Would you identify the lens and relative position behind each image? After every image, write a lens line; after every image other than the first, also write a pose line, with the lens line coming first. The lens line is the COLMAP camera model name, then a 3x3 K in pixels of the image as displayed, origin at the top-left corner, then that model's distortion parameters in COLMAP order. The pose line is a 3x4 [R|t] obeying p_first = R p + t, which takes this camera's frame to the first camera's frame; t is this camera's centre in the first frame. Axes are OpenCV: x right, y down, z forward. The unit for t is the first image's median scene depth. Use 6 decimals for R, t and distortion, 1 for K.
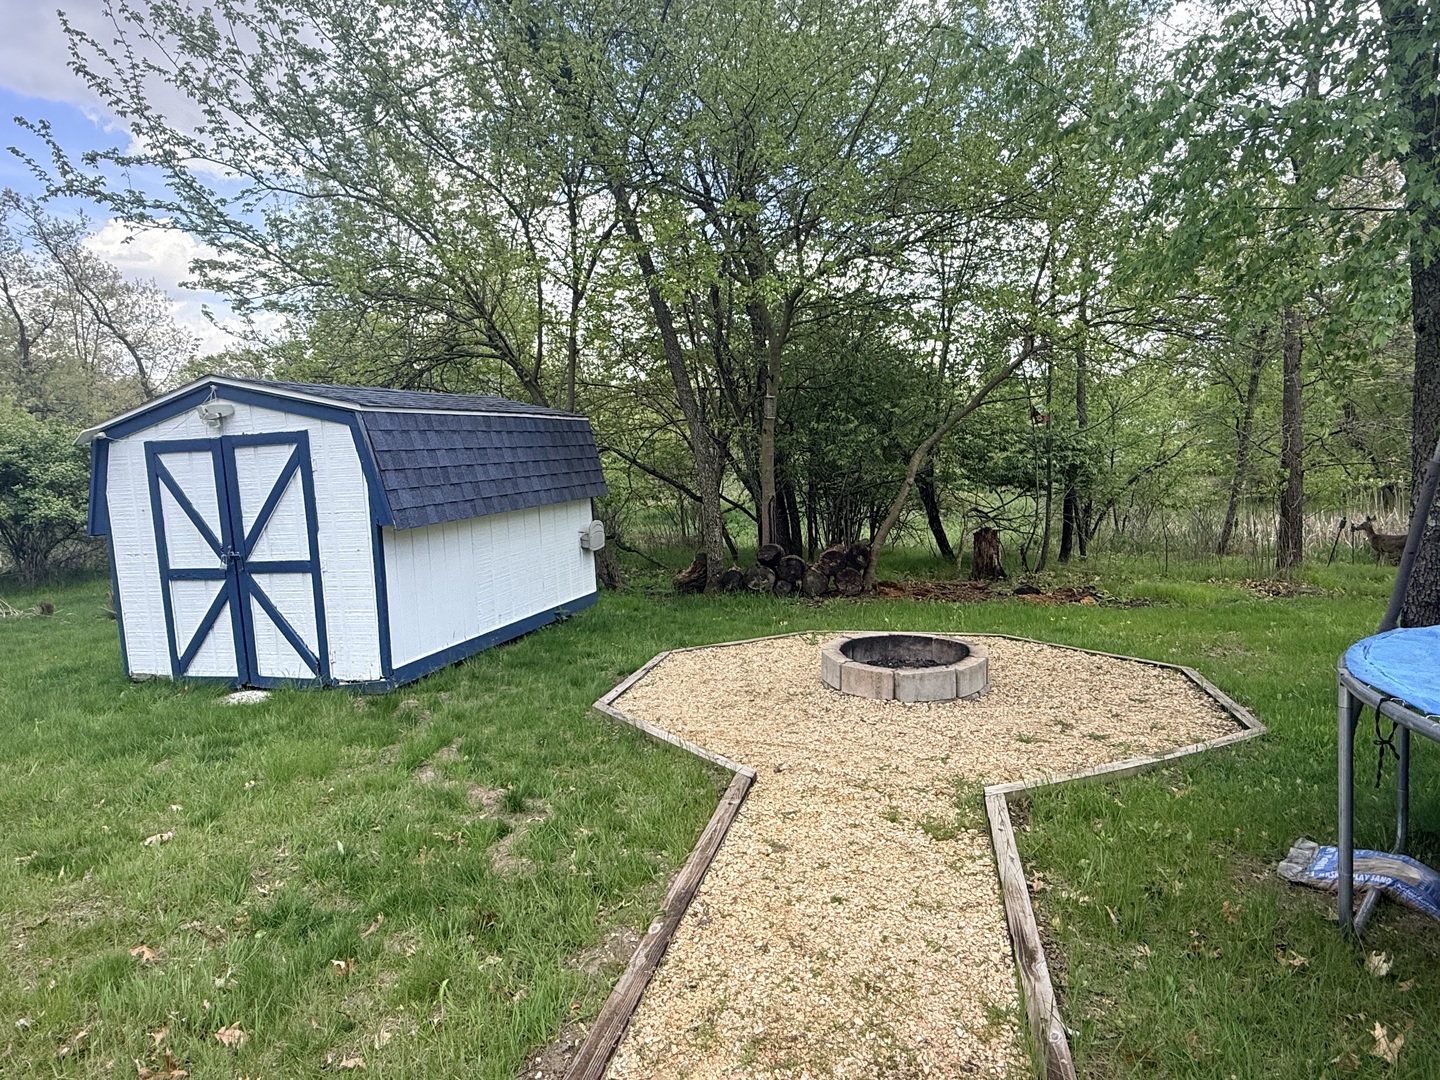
lens RADIAL K [[837.6, 0, 717.8], [0, 837.6, 524.7], [0, 0, 1]] dist [-0.005498, -0.001940]
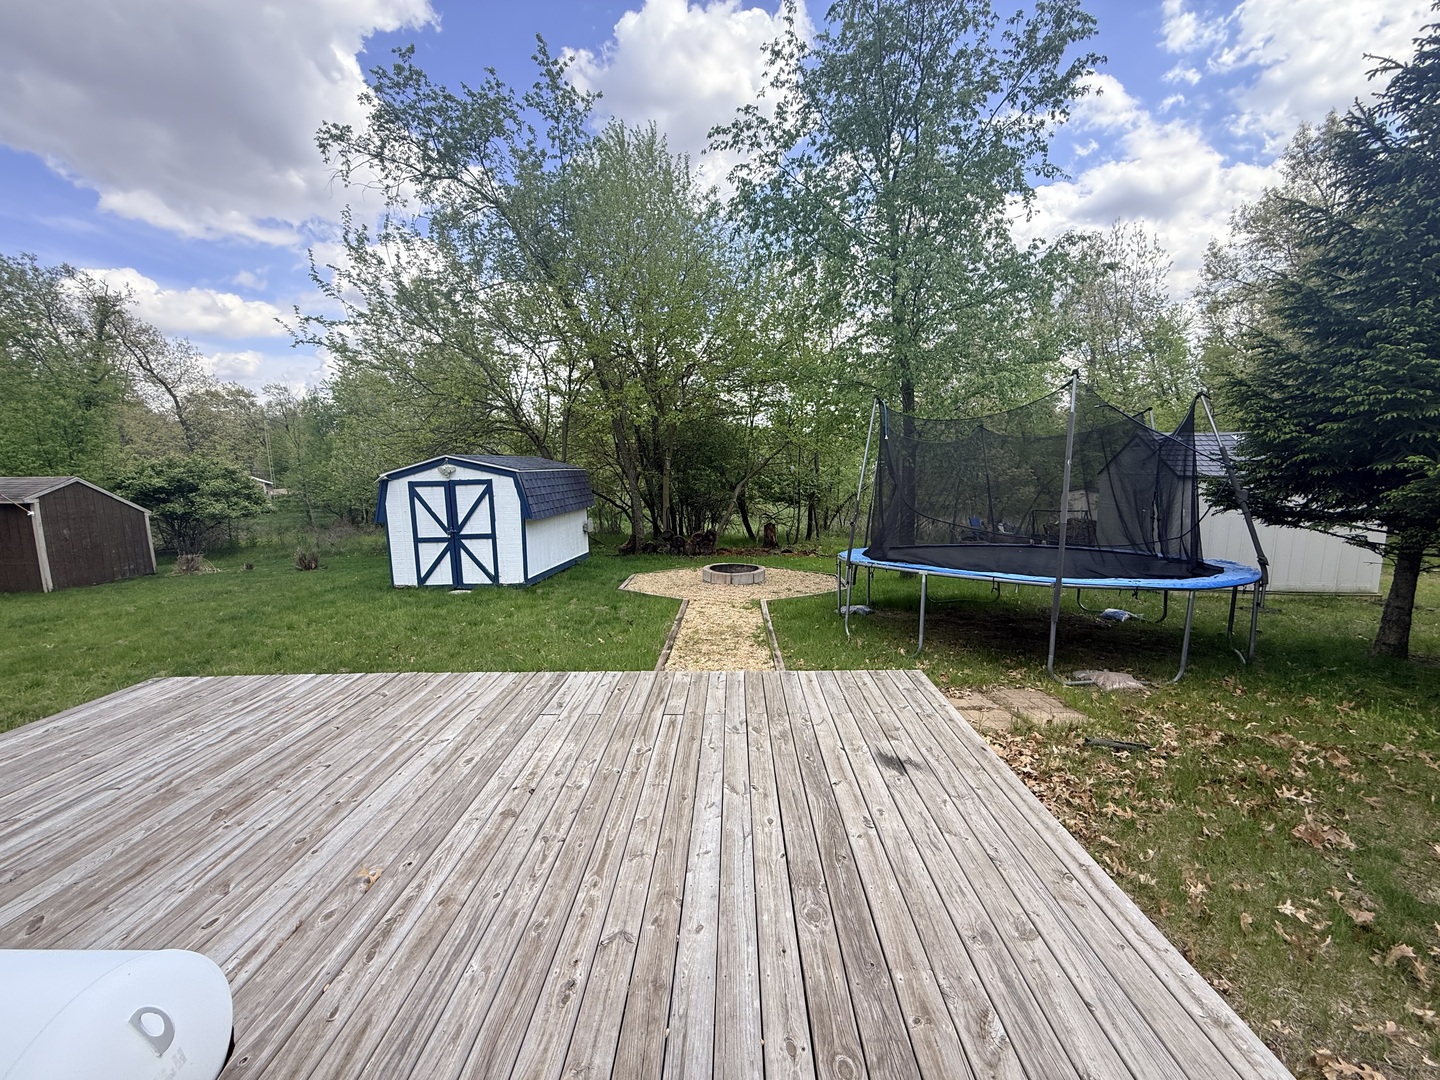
lens RADIAL K [[573.5, 0, 716.7], [0, 573.5, 549.1], [0, 0, 1]] dist [-0.000320, -0.000158]
pose [[0.979220, -0.004022, 0.202760, -0.180406], [-0.005106, 0.998997, 0.044478, 0.010834], [-0.202736, -0.044589, 0.978218, -0.687456]]
